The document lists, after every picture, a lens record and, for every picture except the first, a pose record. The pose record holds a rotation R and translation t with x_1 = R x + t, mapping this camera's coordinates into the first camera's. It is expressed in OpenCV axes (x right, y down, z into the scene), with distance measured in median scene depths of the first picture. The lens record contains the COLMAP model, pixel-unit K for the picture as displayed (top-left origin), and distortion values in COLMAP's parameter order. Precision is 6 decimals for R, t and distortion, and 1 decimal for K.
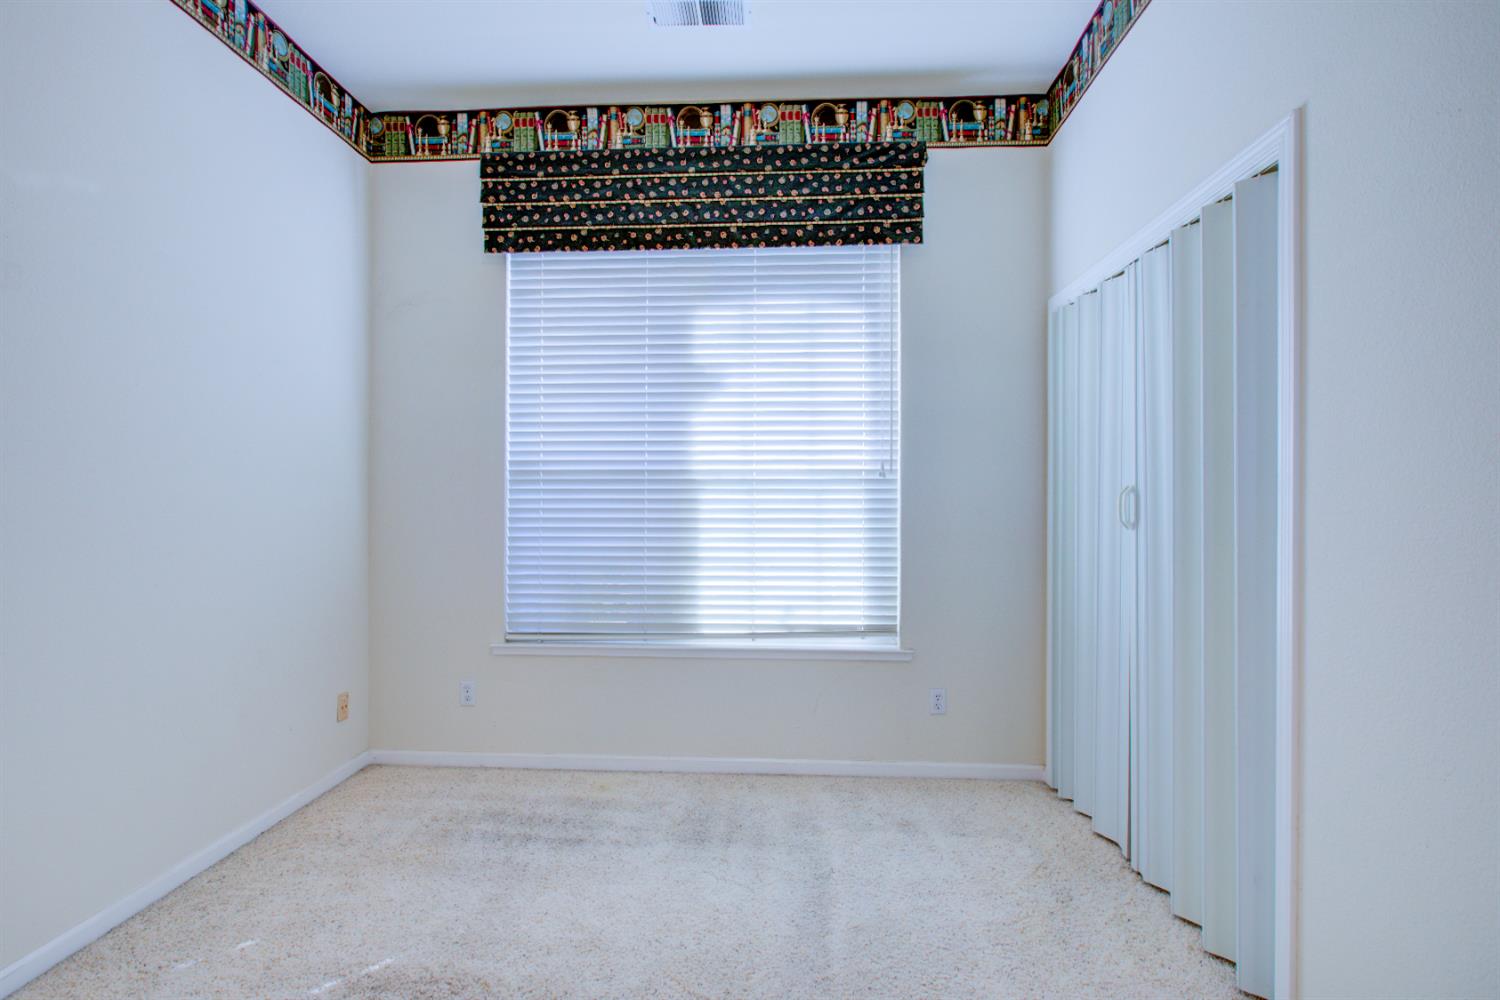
lens RADIAL K [[697.6, 0, 690.5], [0, 697.6, 507.2], [0, 0, 1]] dist [-0.005657, 0.003439]
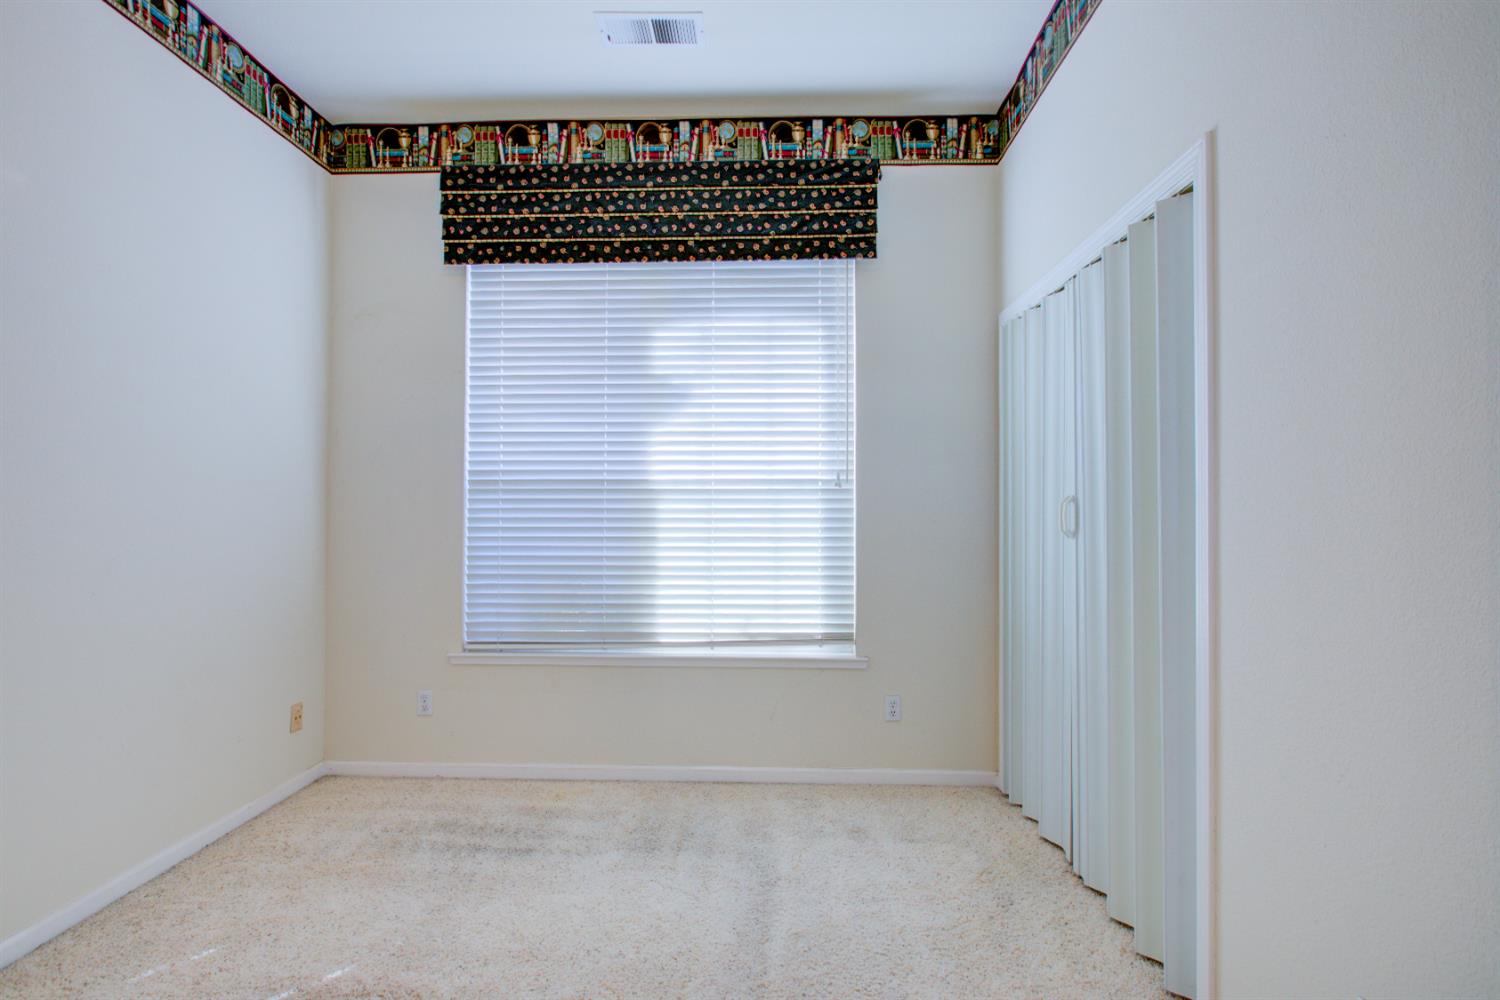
lens RADIAL K [[697.6, 0, 744.5], [0, 697.6, 508.3], [0, 0, 1]] dist [-0.005657, 0.003439]
pose [[0.999780, 0.000290, 0.020993, 0.120807], [0.000019, 0.999892, -0.014727, 0.002750], [-0.020995, 0.014724, 0.999671, -0.011210]]
